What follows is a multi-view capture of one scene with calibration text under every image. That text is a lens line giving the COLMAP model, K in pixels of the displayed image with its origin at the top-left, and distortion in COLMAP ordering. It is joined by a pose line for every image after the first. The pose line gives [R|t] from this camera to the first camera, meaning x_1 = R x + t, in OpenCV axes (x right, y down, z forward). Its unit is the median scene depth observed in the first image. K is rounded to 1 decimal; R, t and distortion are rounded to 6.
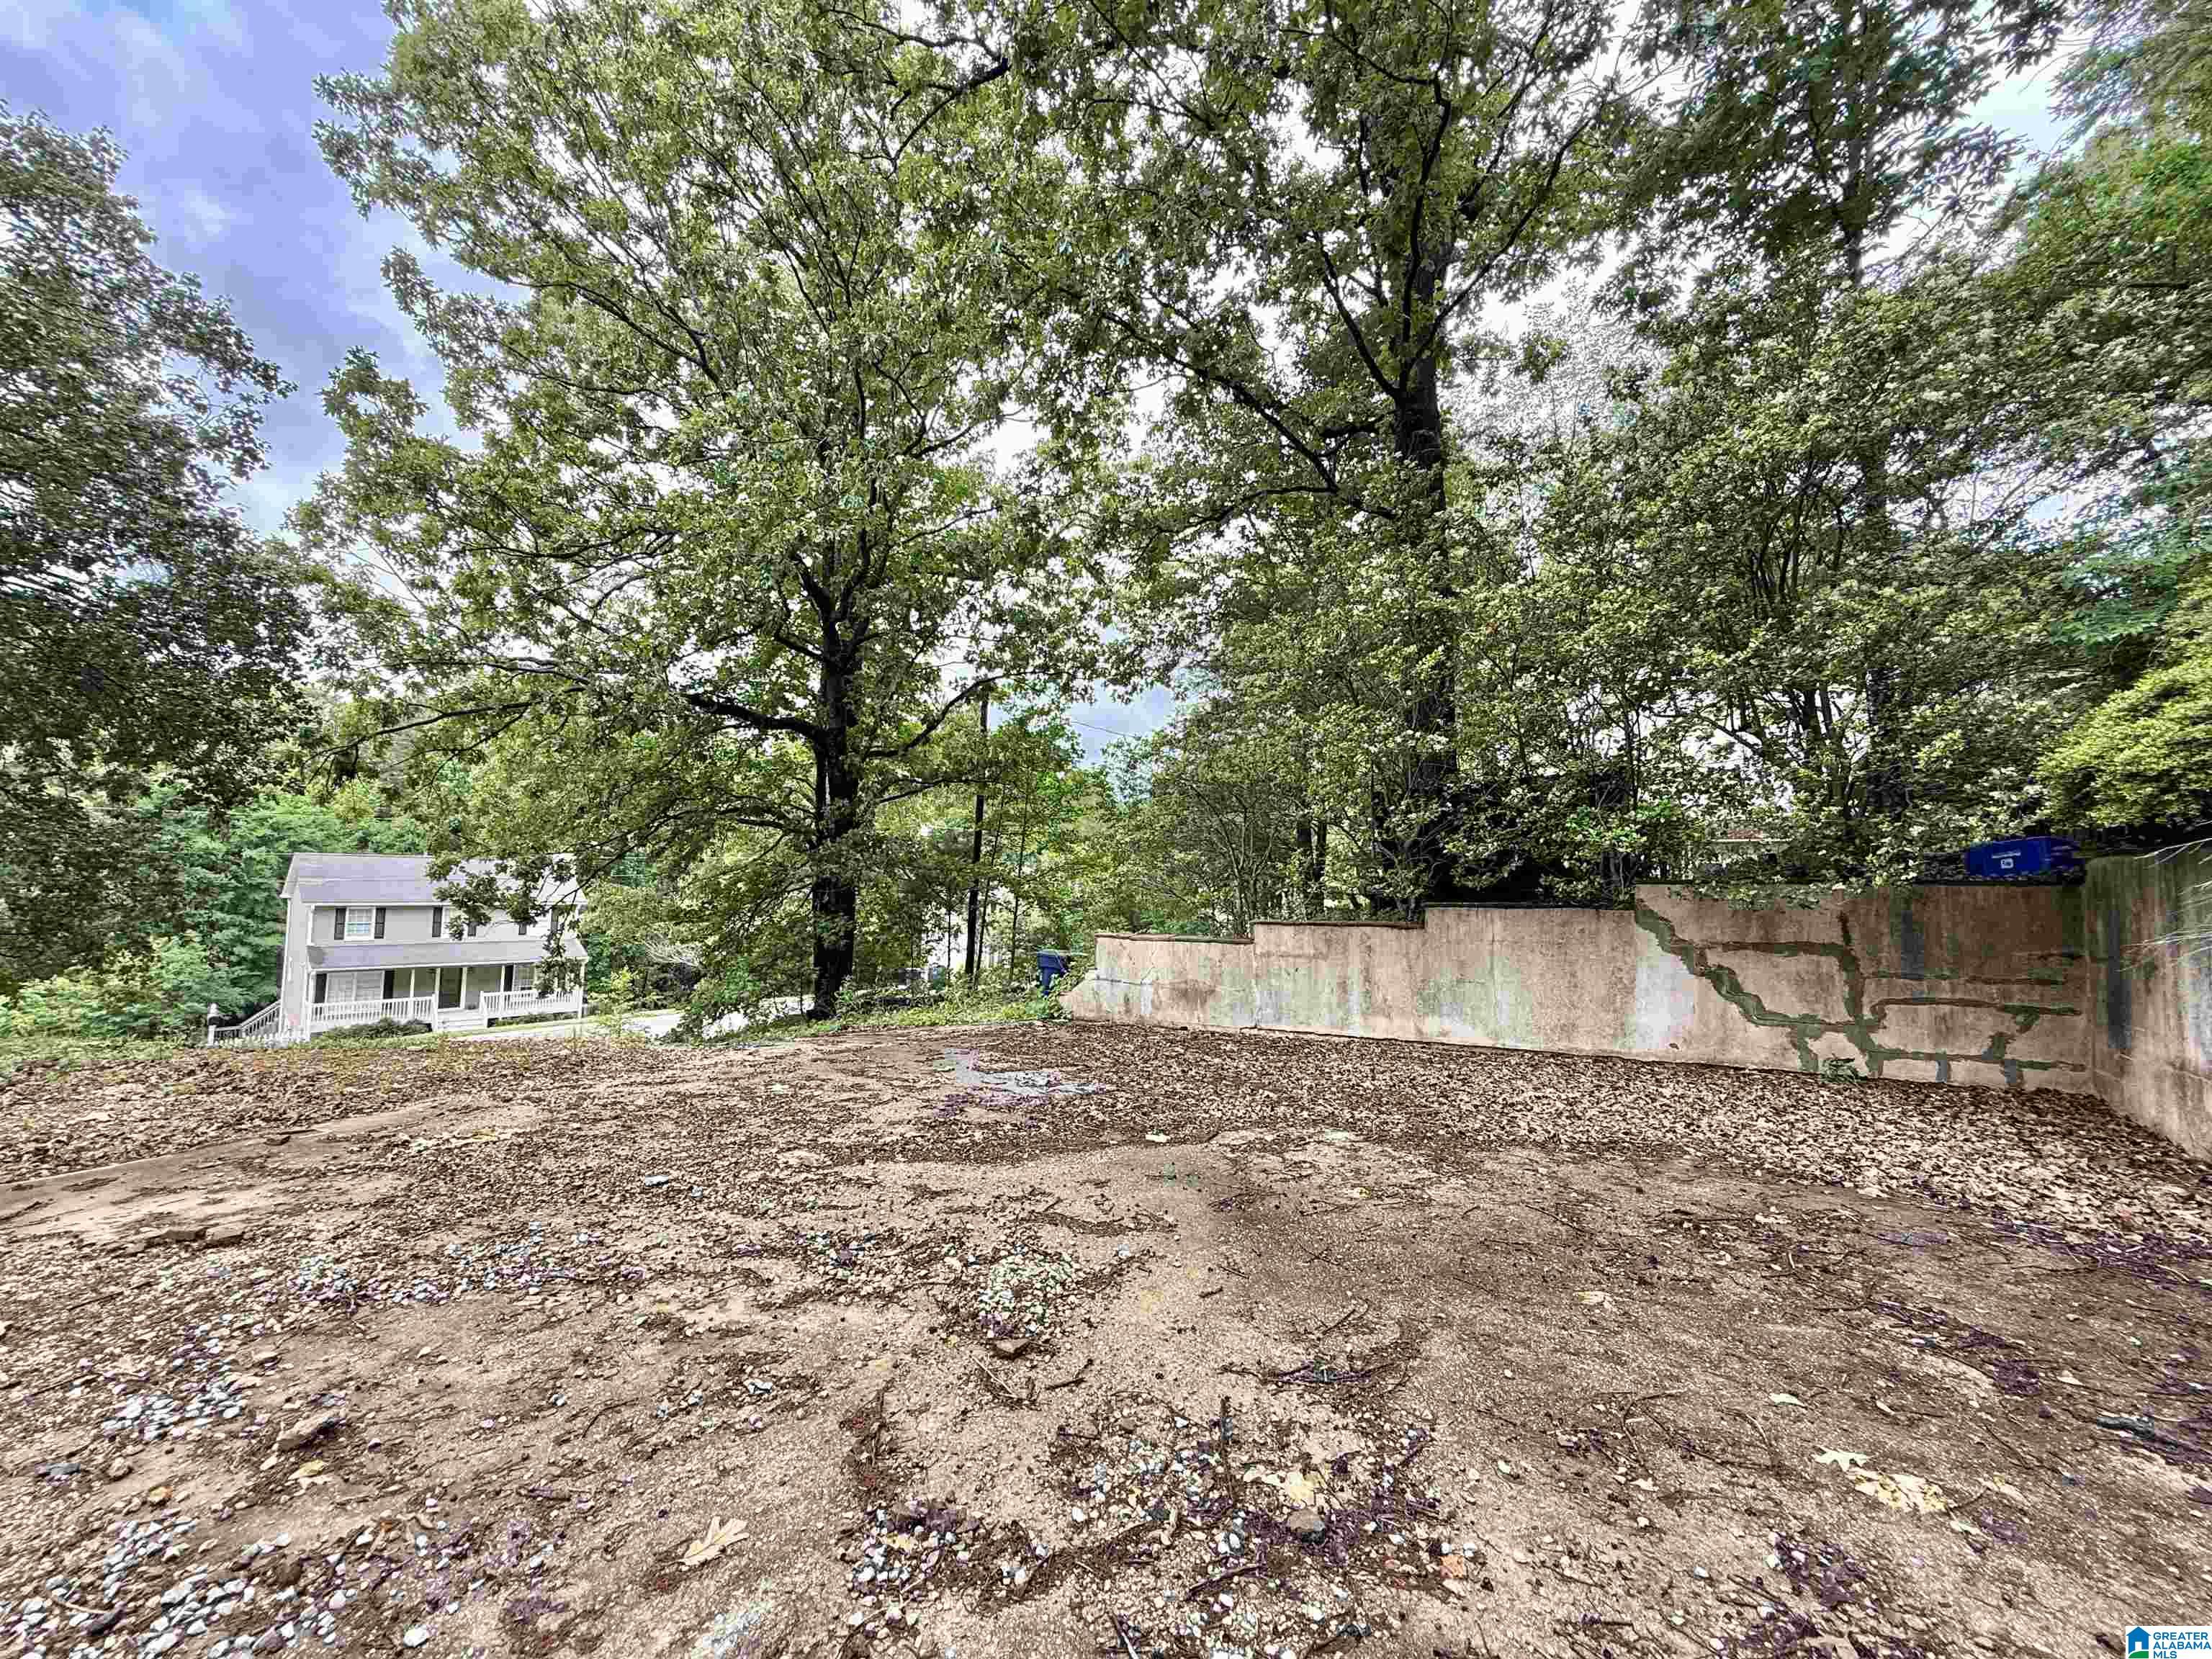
lens RADIAL K [[878.1, 0, 1100.4], [0, 878.1, 837.4], [0, 0, 1]] dist [0.001715, -0.000029]
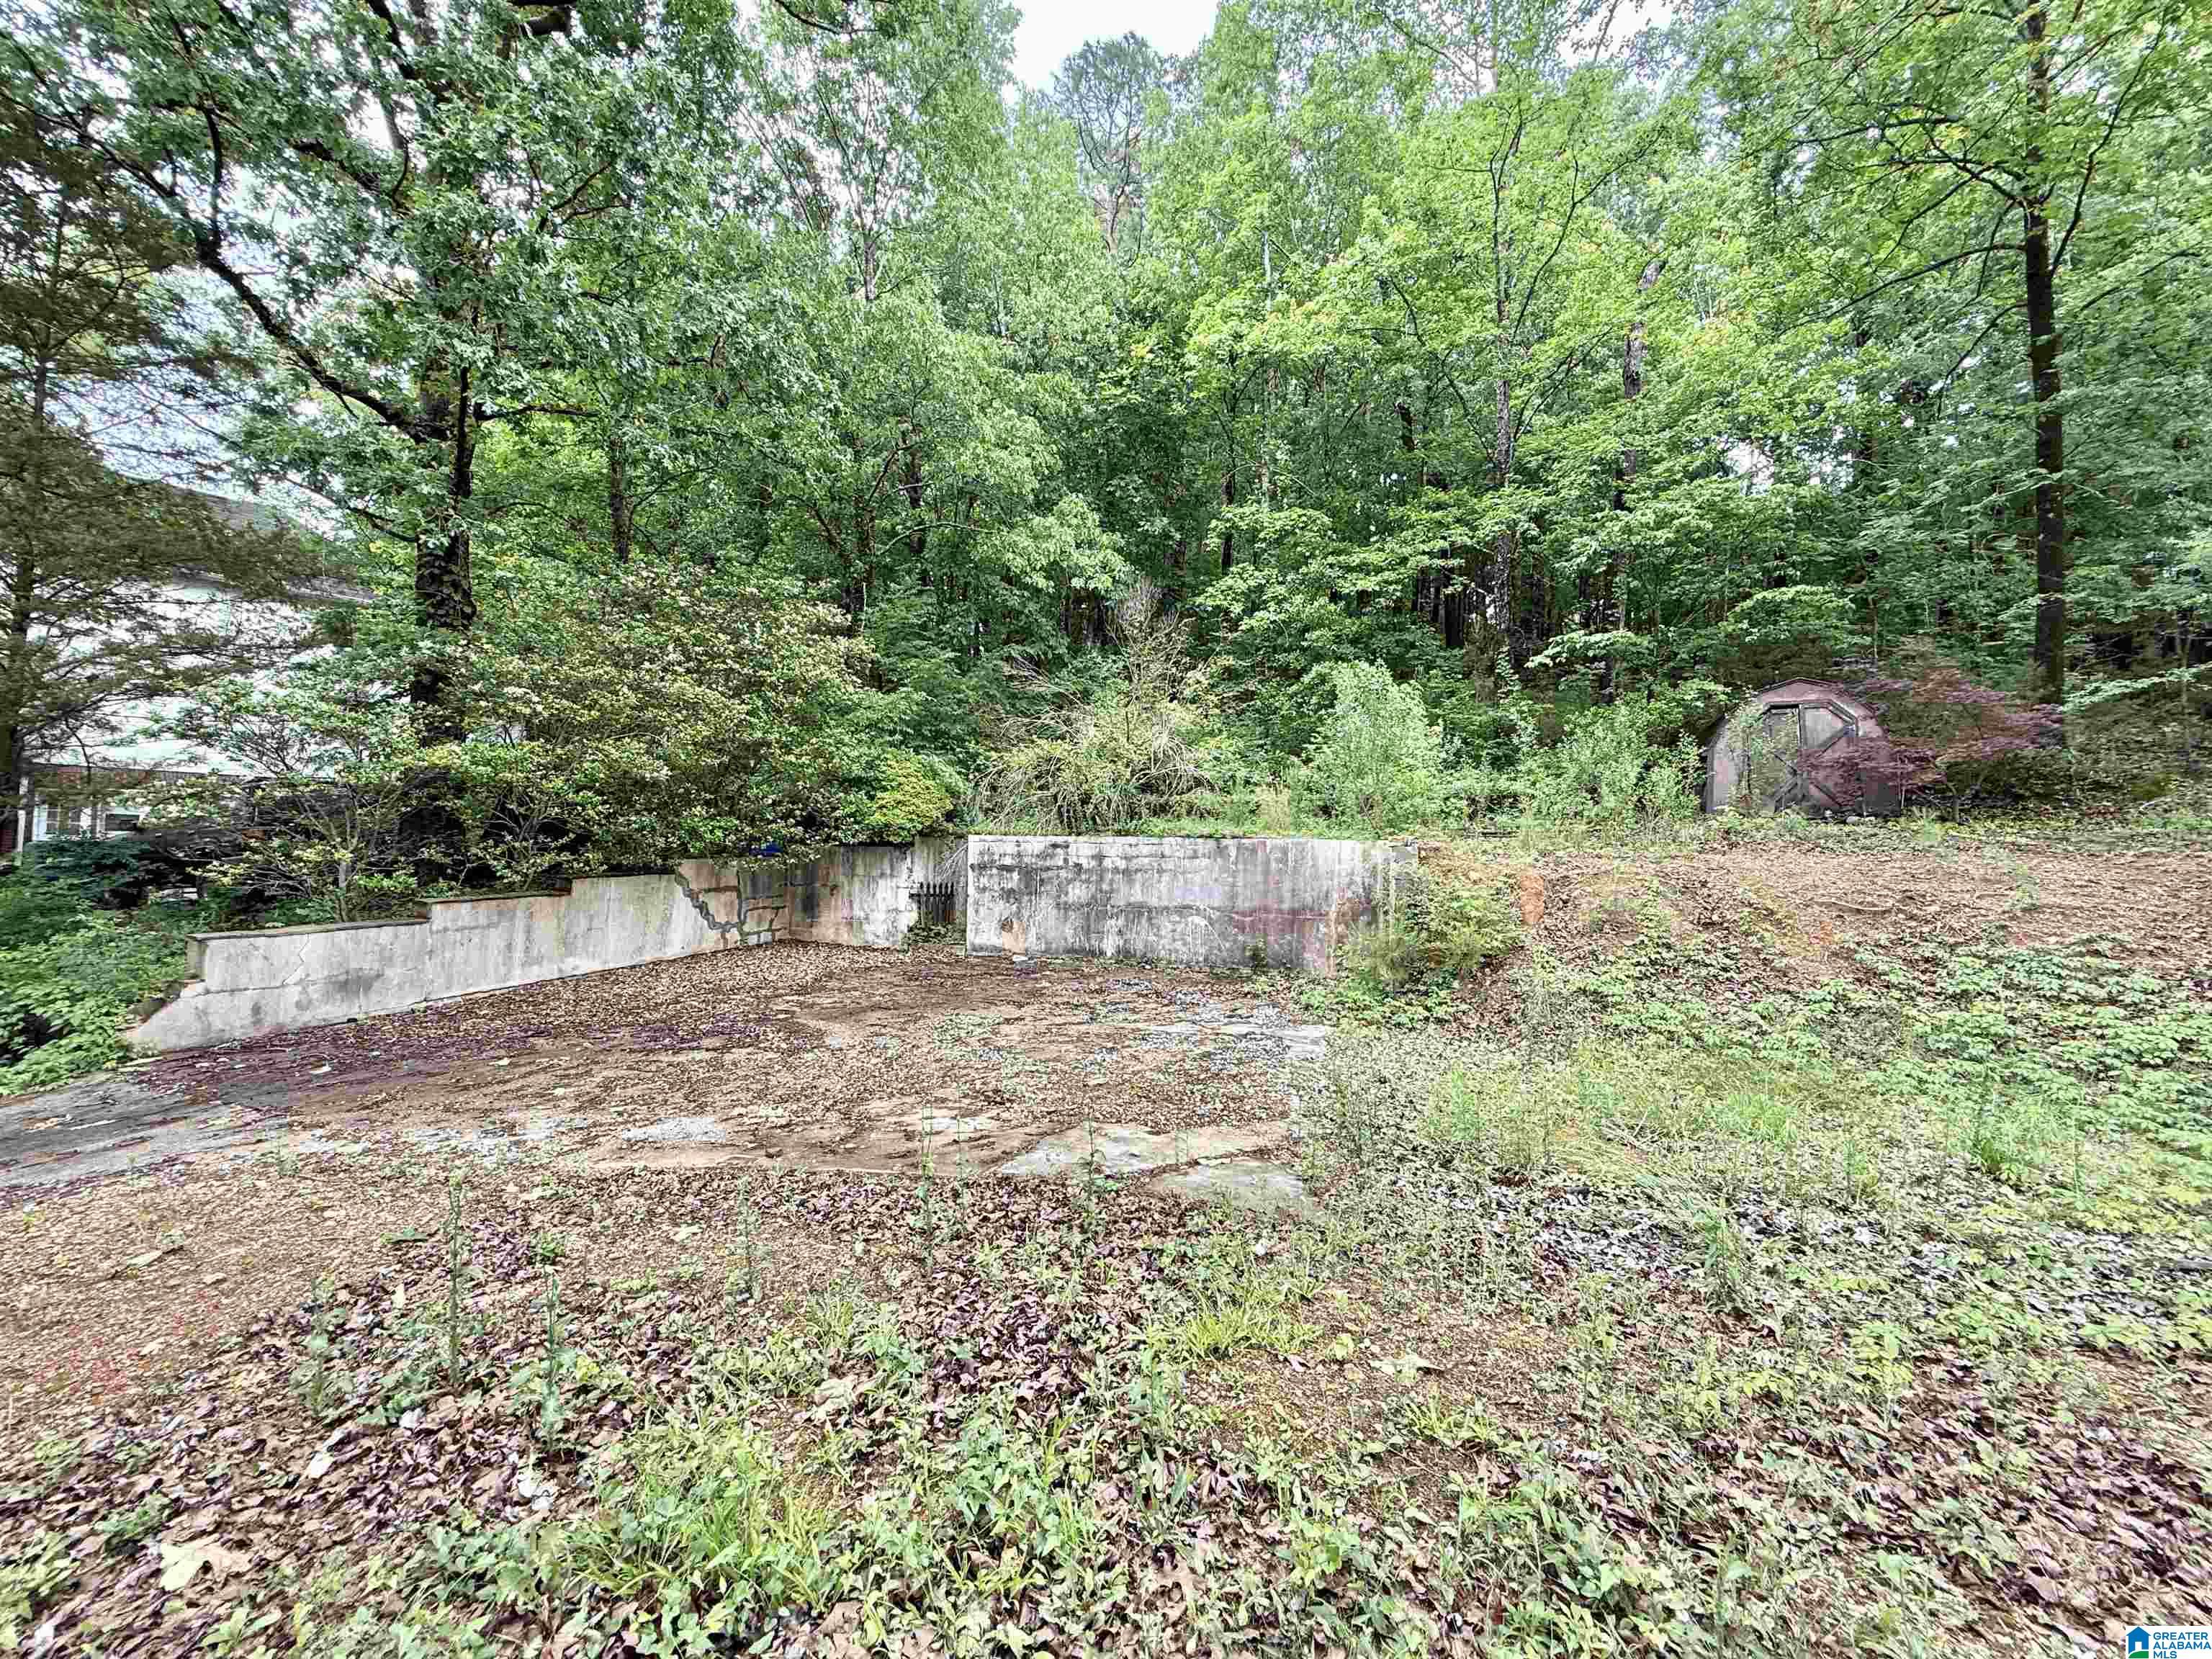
lens RADIAL K [[878.1, 0, 1099.5], [0, 878.1, 837.4], [0, 0, 1]] dist [0.001715, -0.000029]
pose [[-0.191675, -0.007476, 0.981430, -0.988752], [-0.068448, 0.997638, -0.005769, -0.029844], [-0.979069, -0.068283, -0.191734, 0.399716]]
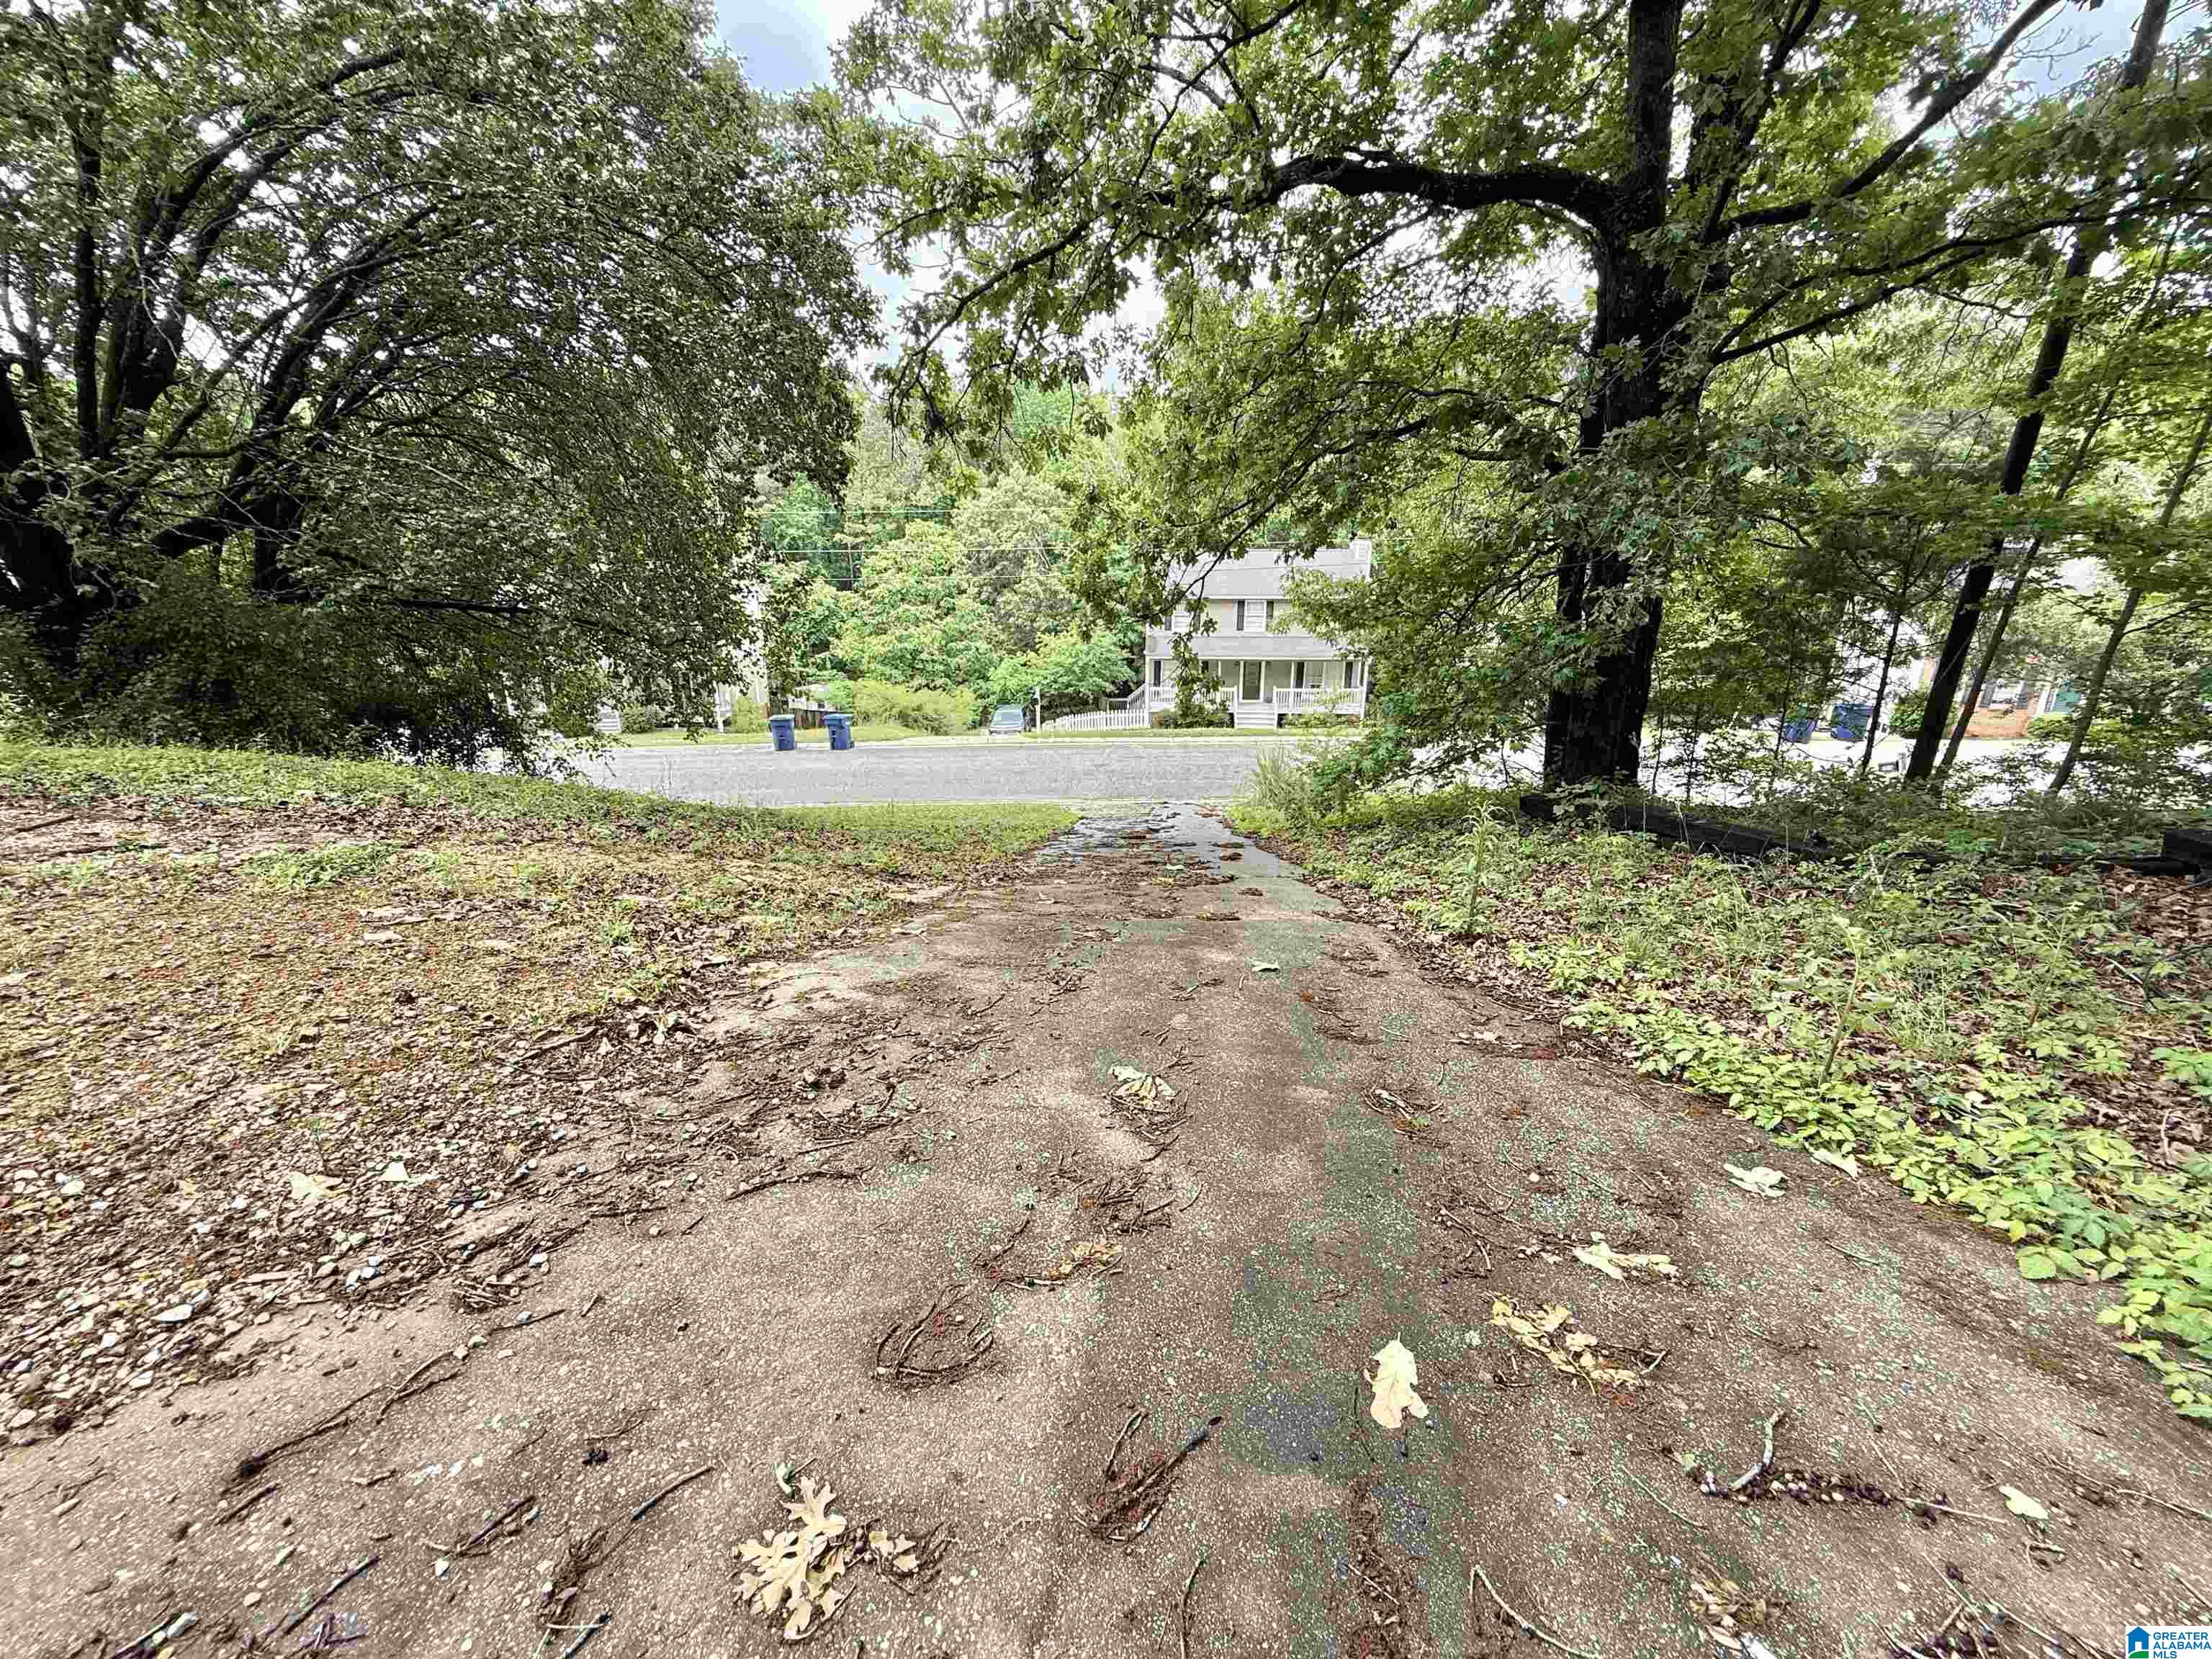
lens RADIAL K [[878.1, 0, 1098.9], [0, 878.1, 835.0], [0, 0, 1]] dist [0.001715, -0.000029]
pose [[0.630287, 0.204893, -0.748837, -0.154506], [0.056220, 0.949968, 0.307246, 0.064376], [0.774324, -0.235753, 0.587234, 0.870459]]
